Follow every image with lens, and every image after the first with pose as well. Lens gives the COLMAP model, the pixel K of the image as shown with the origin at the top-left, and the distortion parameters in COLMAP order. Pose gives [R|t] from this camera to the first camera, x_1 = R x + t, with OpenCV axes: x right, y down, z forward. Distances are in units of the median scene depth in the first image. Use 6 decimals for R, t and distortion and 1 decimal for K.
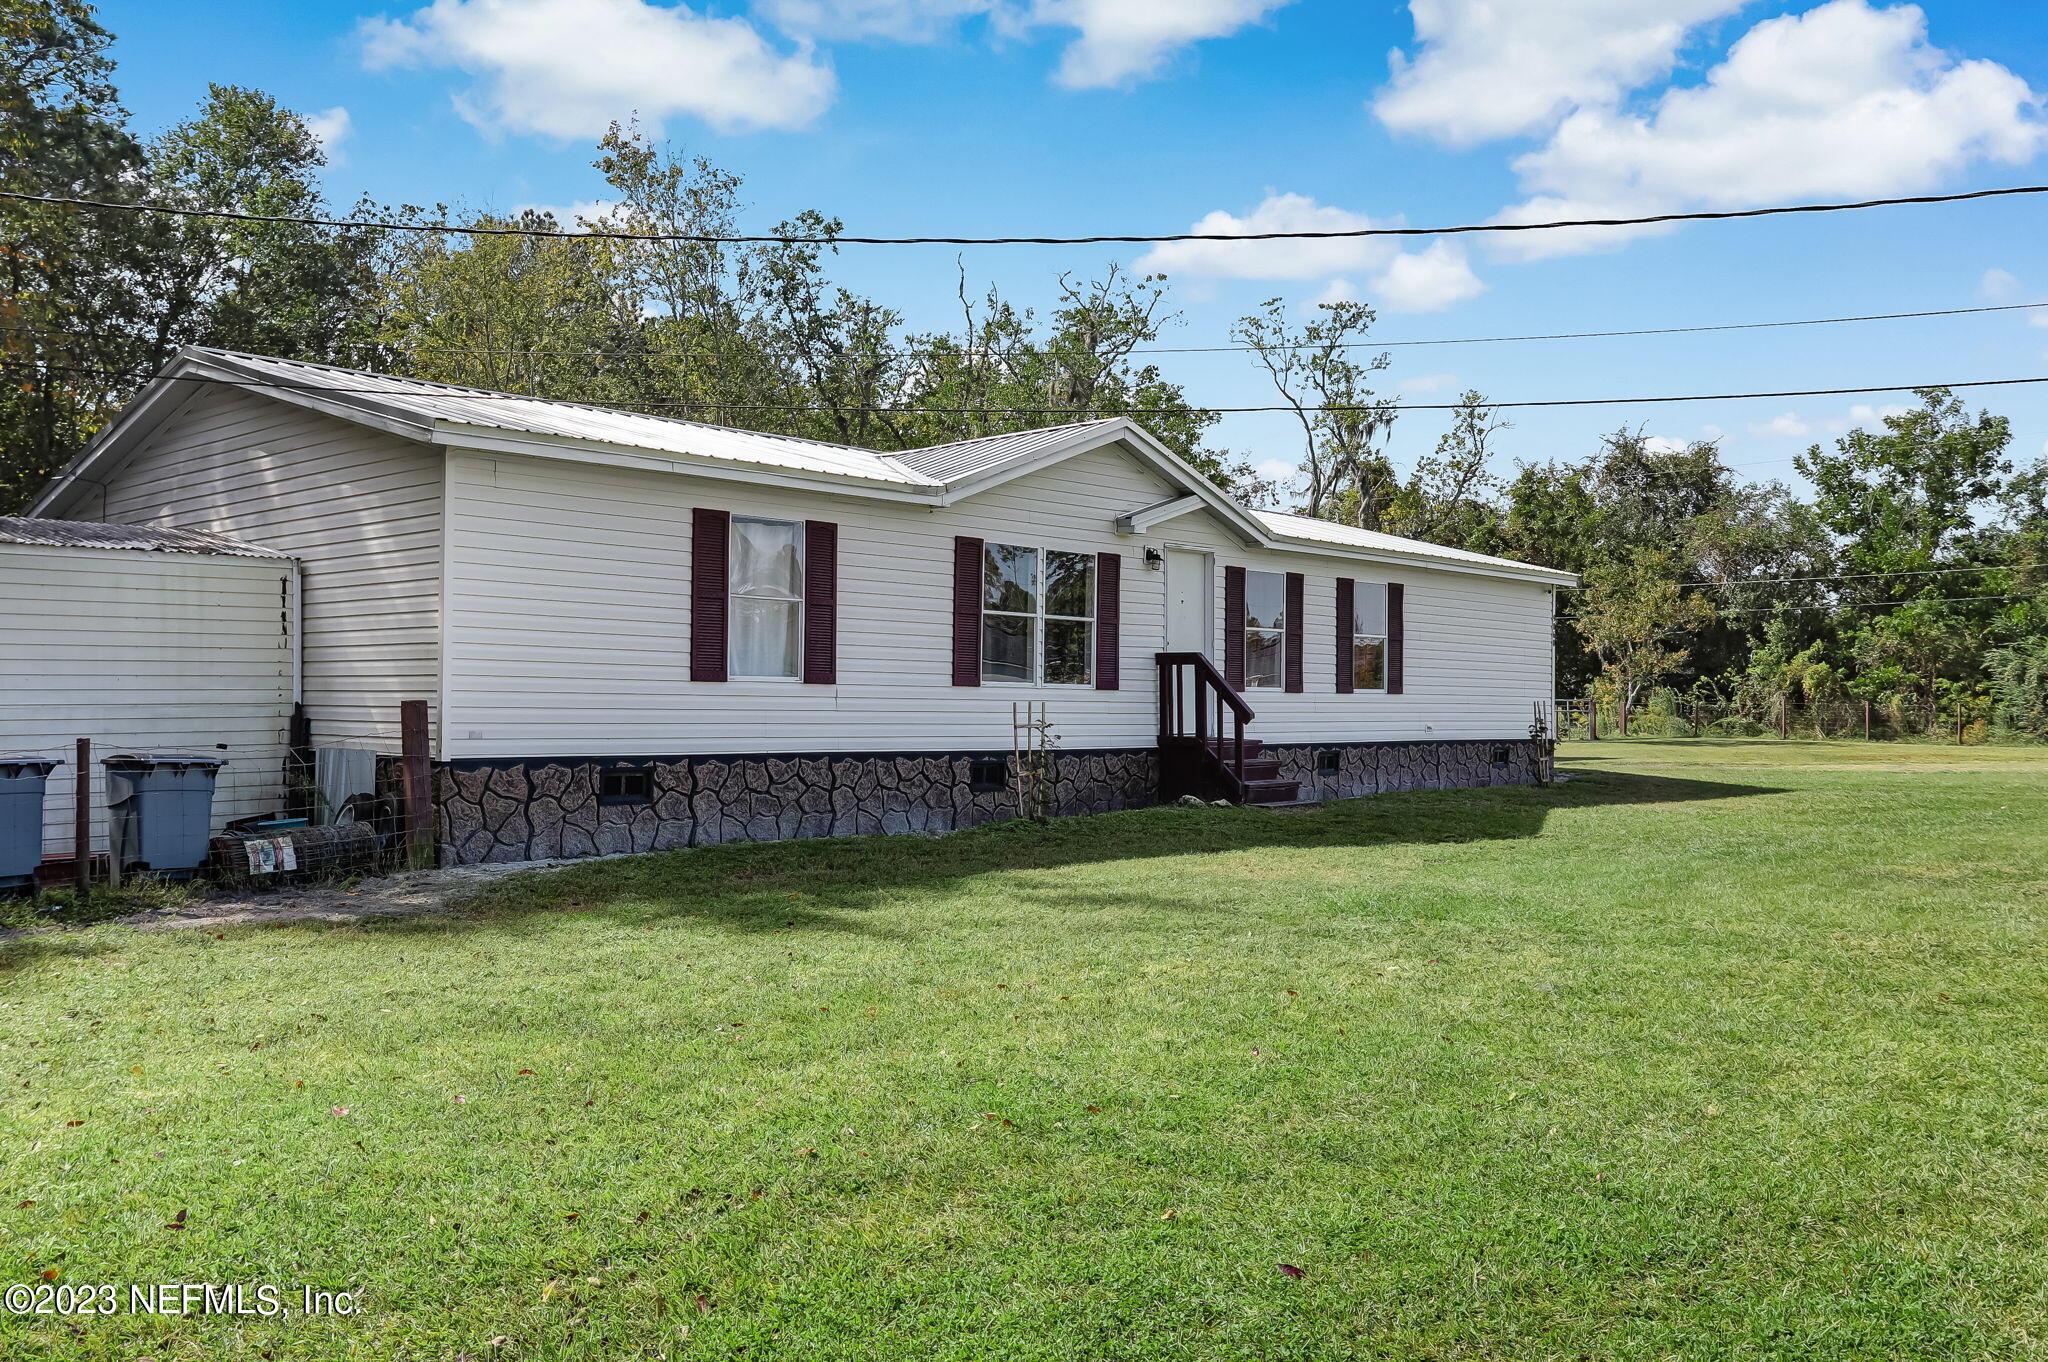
lens RADIAL K [[1677.6, 0, 1015.9], [0, 1677.6, 679.2], [0, 0, 1]] dist [0.002750, -0.001213]
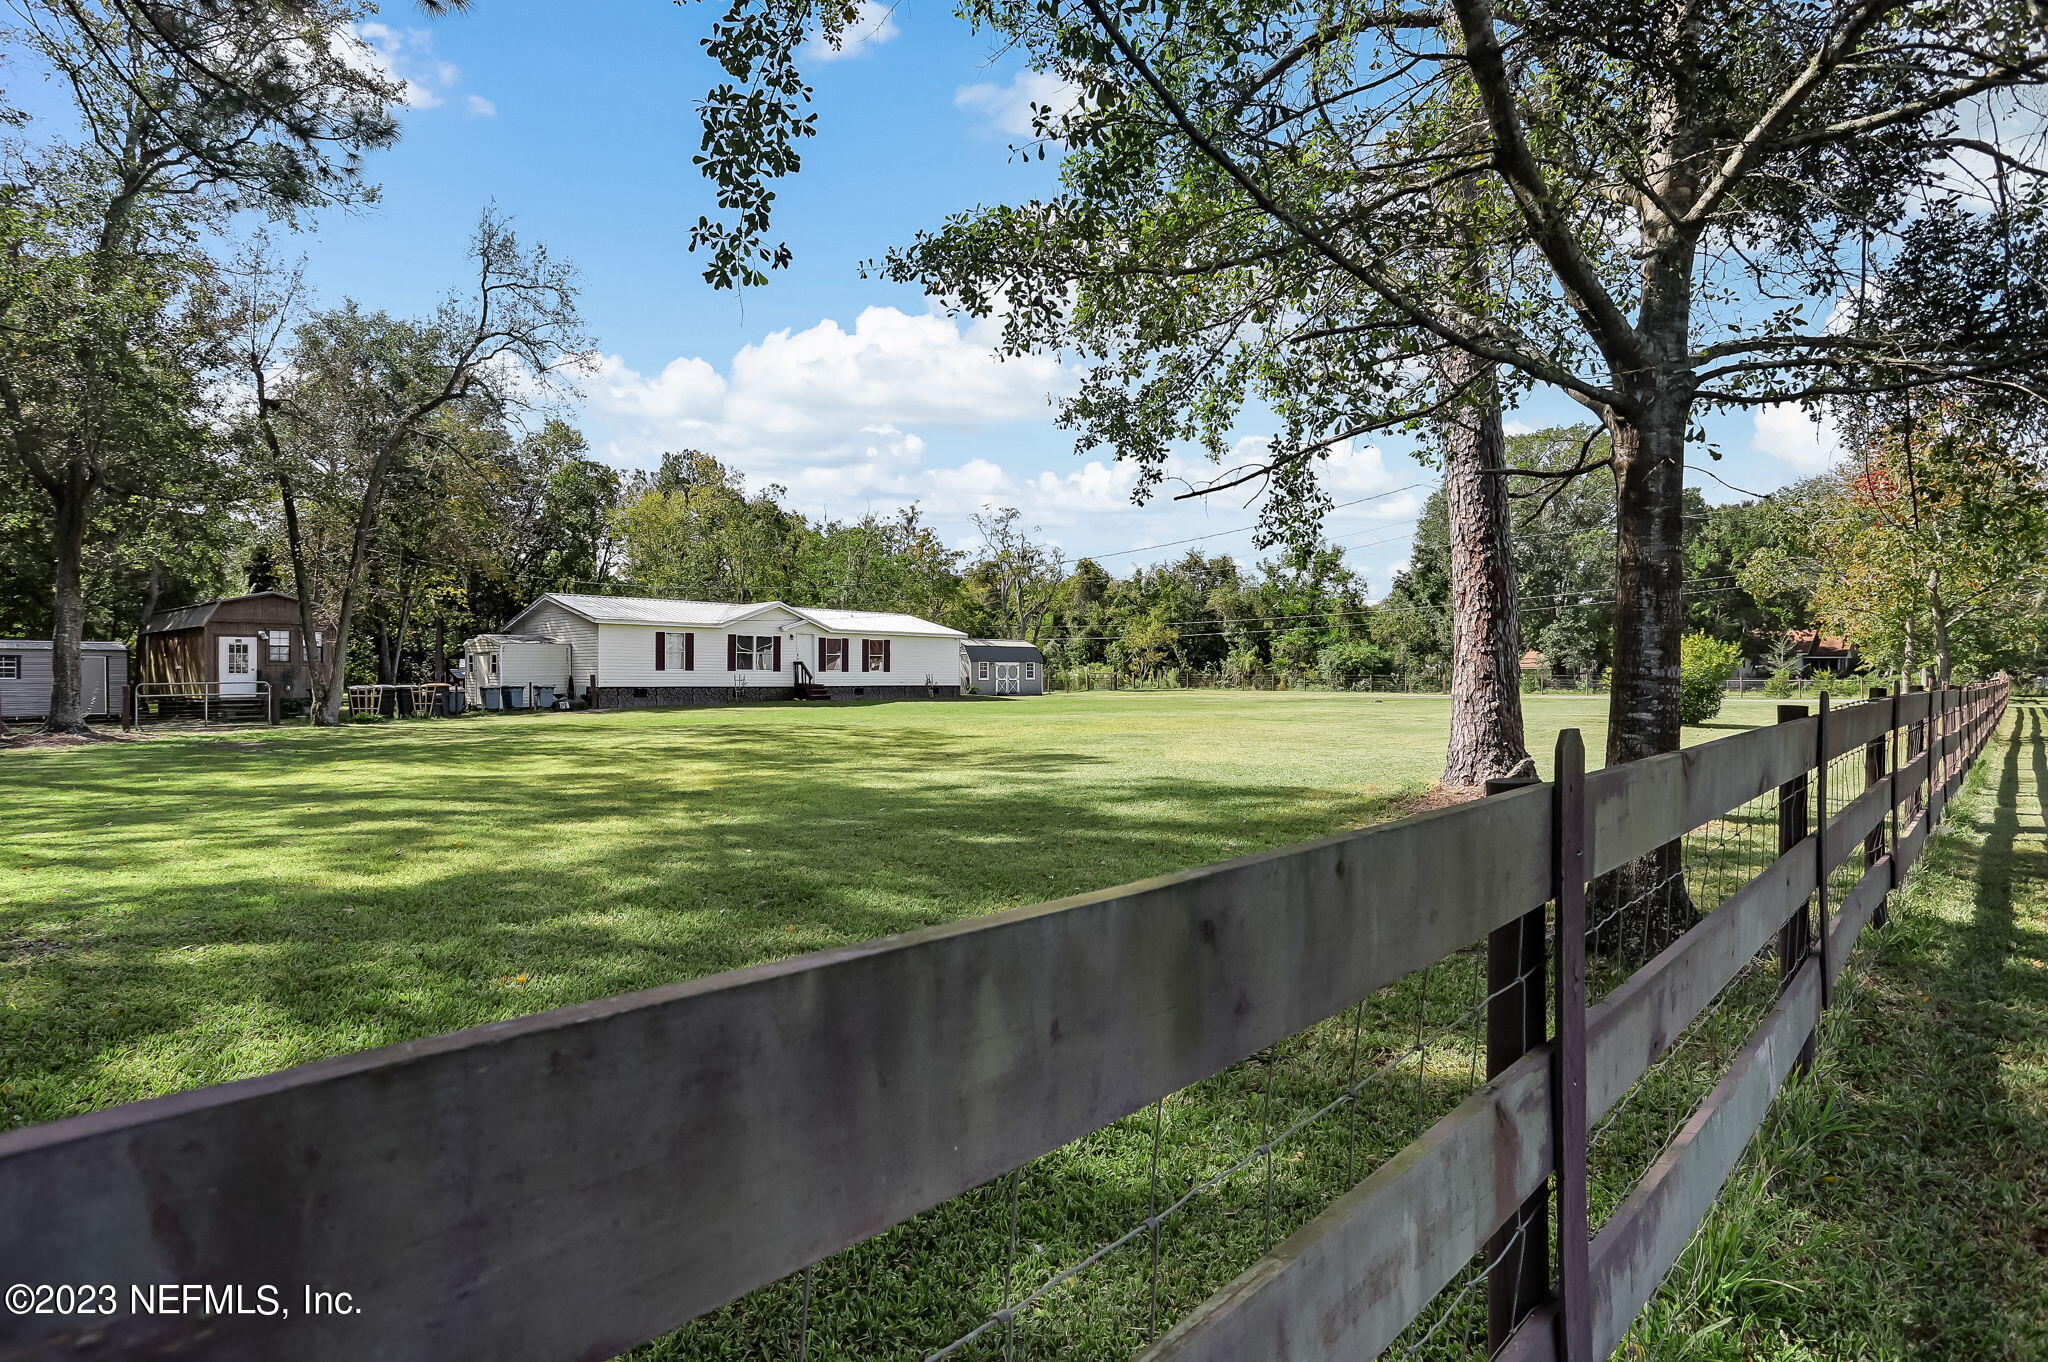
lens RADIAL K [[1064.3, 0, 1025.4], [0, 1064.3, 672.8], [0, 0, 1]] dist [-0.007906, 0.000000]
pose [[0.999855, -0.016942, 0.001961, 0.691458], [0.016938, 0.999855, 0.001827, 0.016795], [-0.001992, -0.001793, 0.999996, -1.624610]]
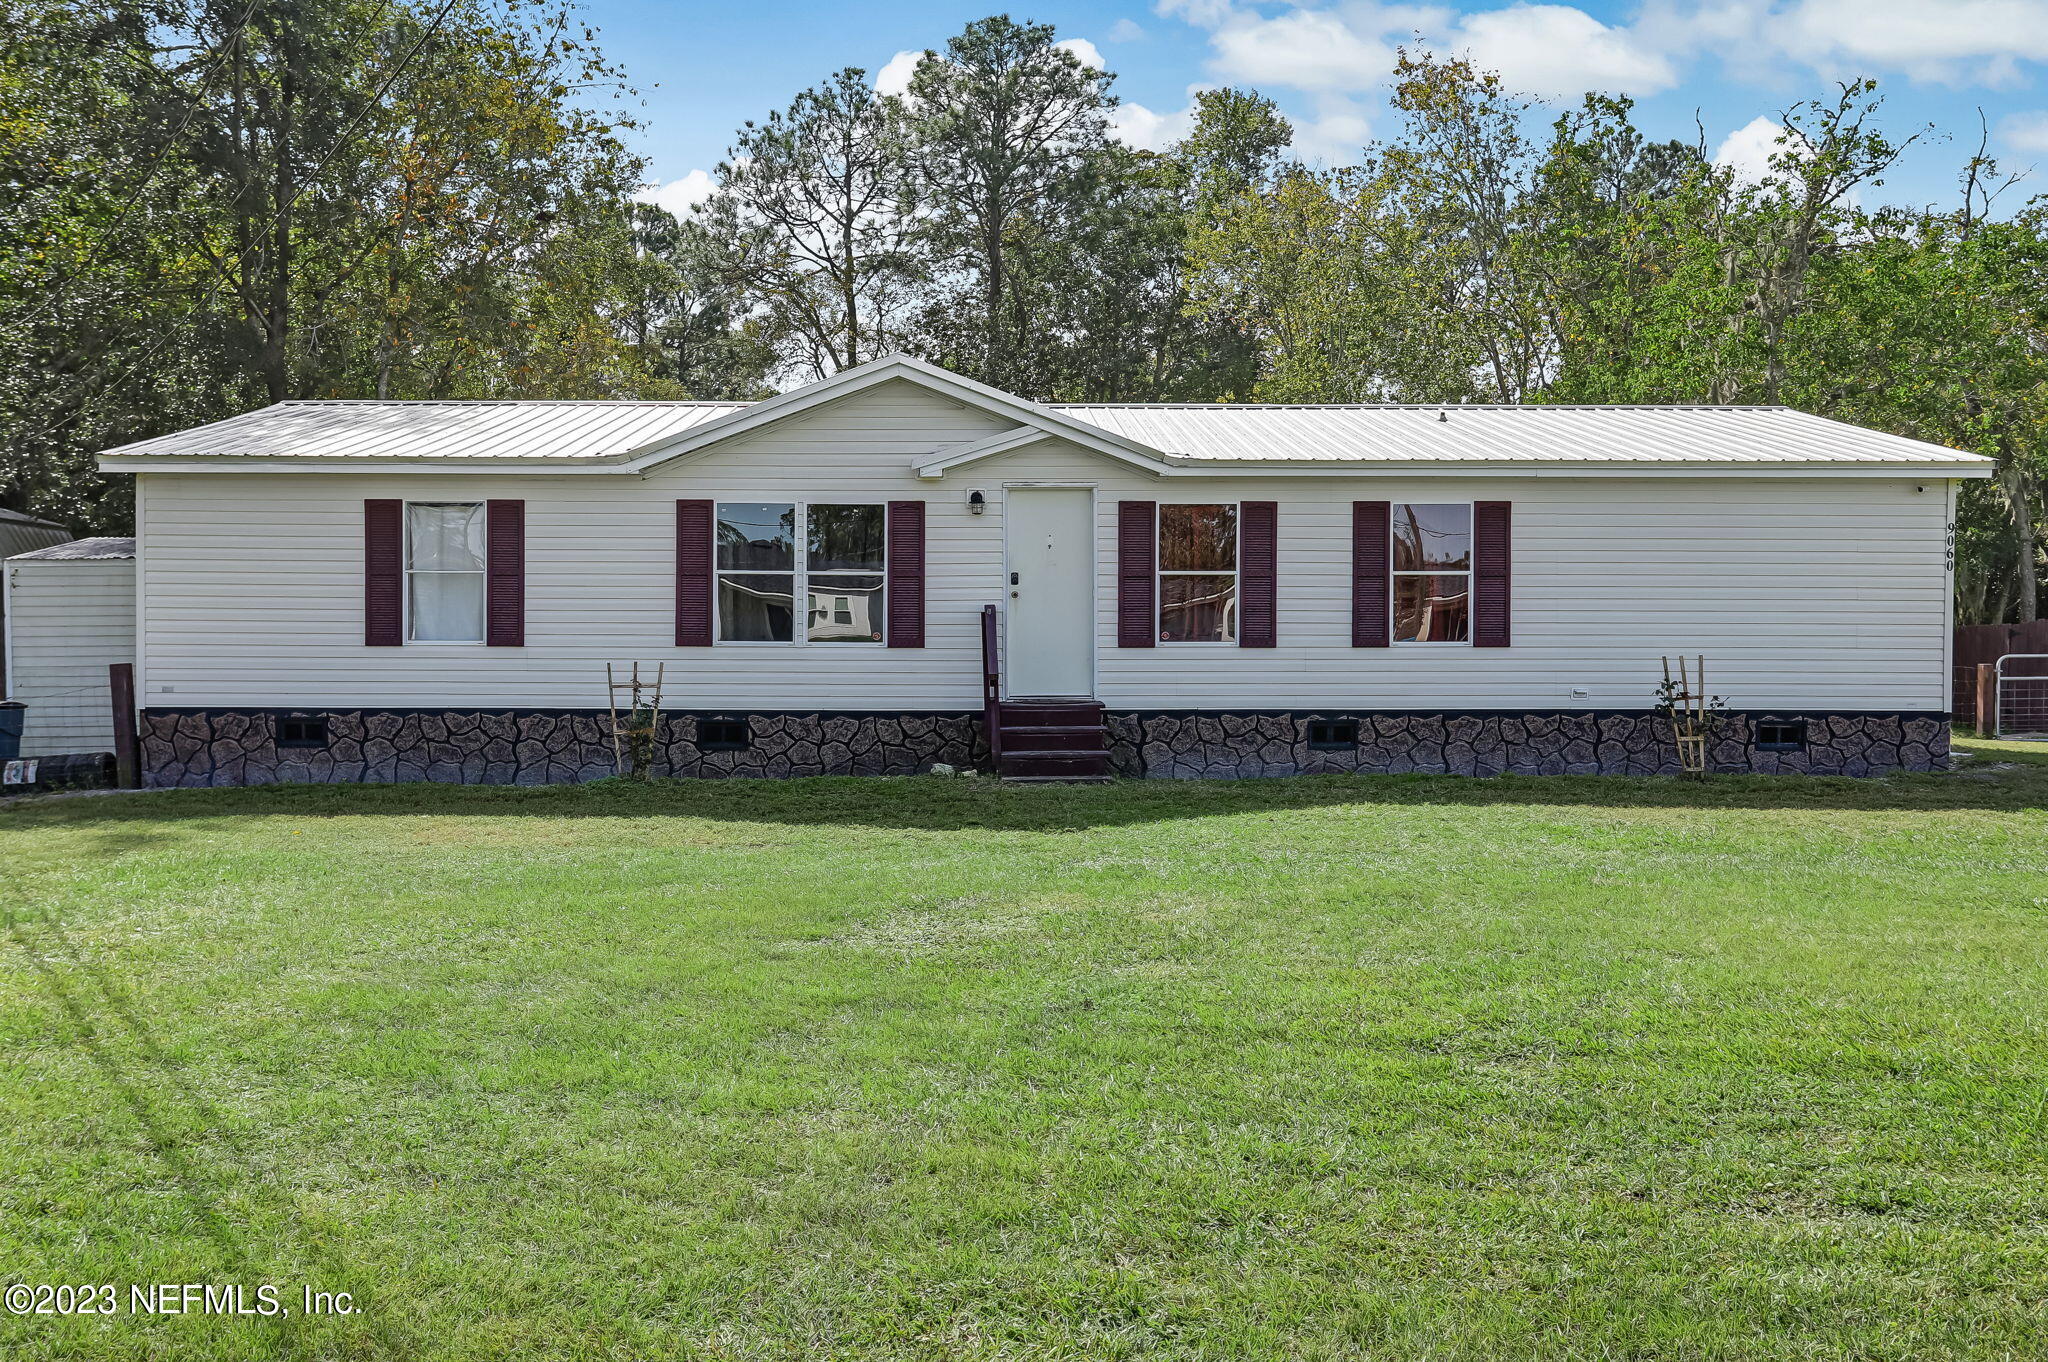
lens RADIAL K [[1177.3, 0, 1018.4], [0, 1177.3, 666.4], [0, 0, 1]] dist [0.005363, 0.000759]
pose [[0.691650, -0.006471, -0.722204, 0.630256], [0.015208, 0.999869, 0.005605, 0.015522], [0.722072, -0.014860, 0.691658, 0.652668]]
